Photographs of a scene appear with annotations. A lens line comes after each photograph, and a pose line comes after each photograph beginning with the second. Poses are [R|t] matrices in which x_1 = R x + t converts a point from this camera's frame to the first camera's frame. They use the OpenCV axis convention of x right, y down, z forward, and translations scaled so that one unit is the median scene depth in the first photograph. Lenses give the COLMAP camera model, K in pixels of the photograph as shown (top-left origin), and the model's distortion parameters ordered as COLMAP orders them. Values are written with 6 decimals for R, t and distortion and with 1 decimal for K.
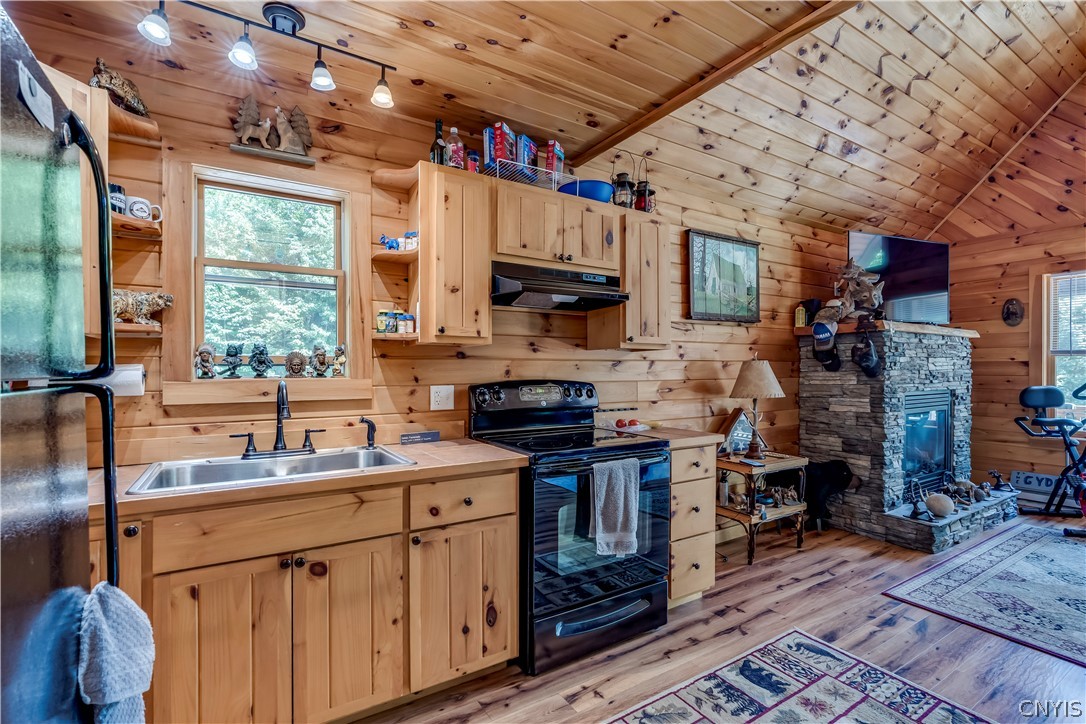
lens RADIAL K [[493.0, 0, 545.6], [0, 493.0, 359.2], [0, 0, 1]] dist [0.000796, 0.000579]
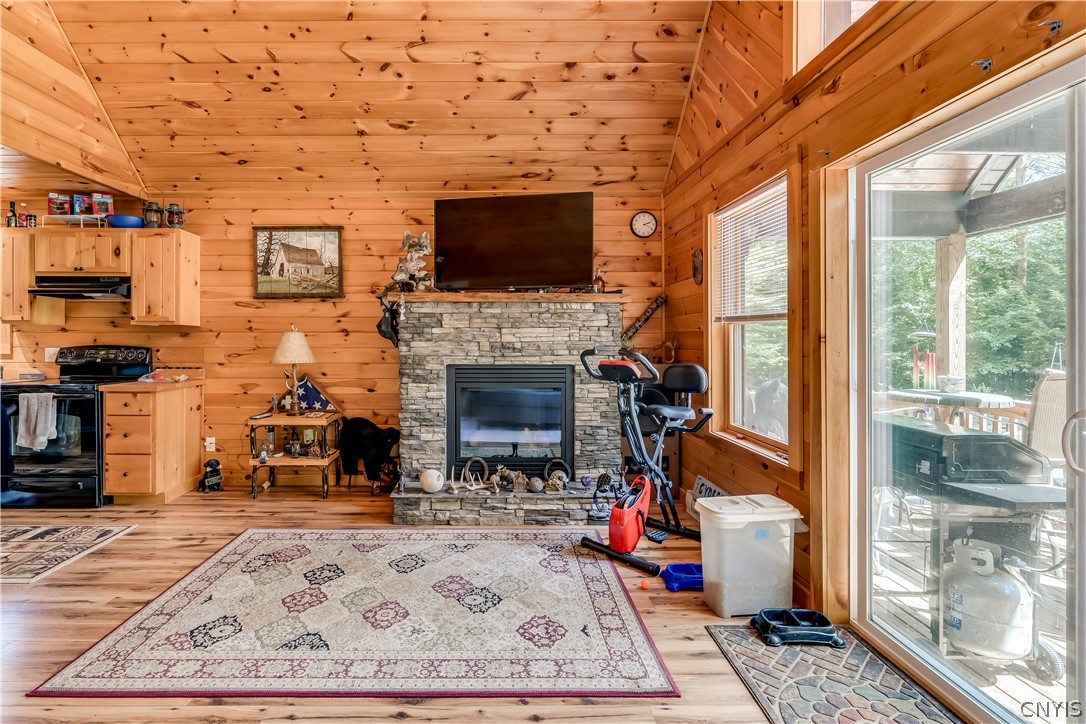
lens RADIAL K [[543.0, 0, 542.2], [0, 543.0, 331.4], [0, 0, 1]] dist [-0.001462, -0.000148]
pose [[0.847011, 0.000783, -0.531575, 2.334515], [0.006264, 0.999915, 0.011452, -0.015064], [0.531539, -0.013030, 0.846934, 0.317960]]
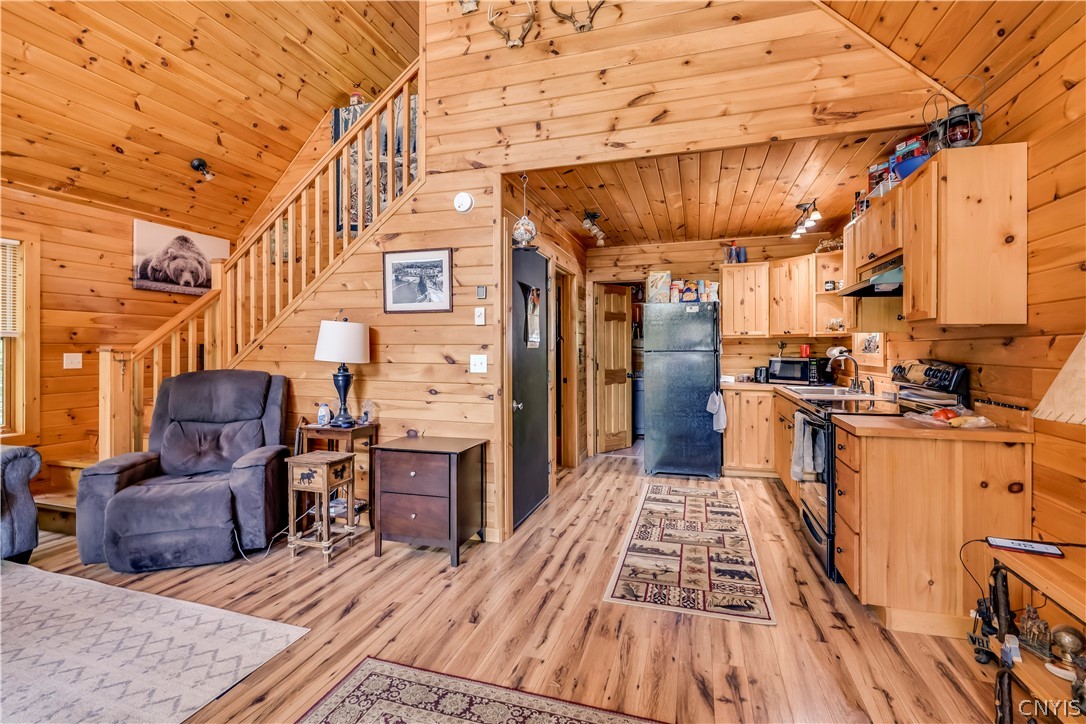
lens RADIAL K [[493.0, 0, 545.6], [0, 493.0, 359.2], [0, 0, 1]] dist [0.000796, 0.000579]
pose [[-0.756130, 0.015937, -0.654227, 1.466470], [0.015599, 0.999858, 0.006328, 0.026678], [0.654236, -0.005420, -0.756271, 1.447059]]
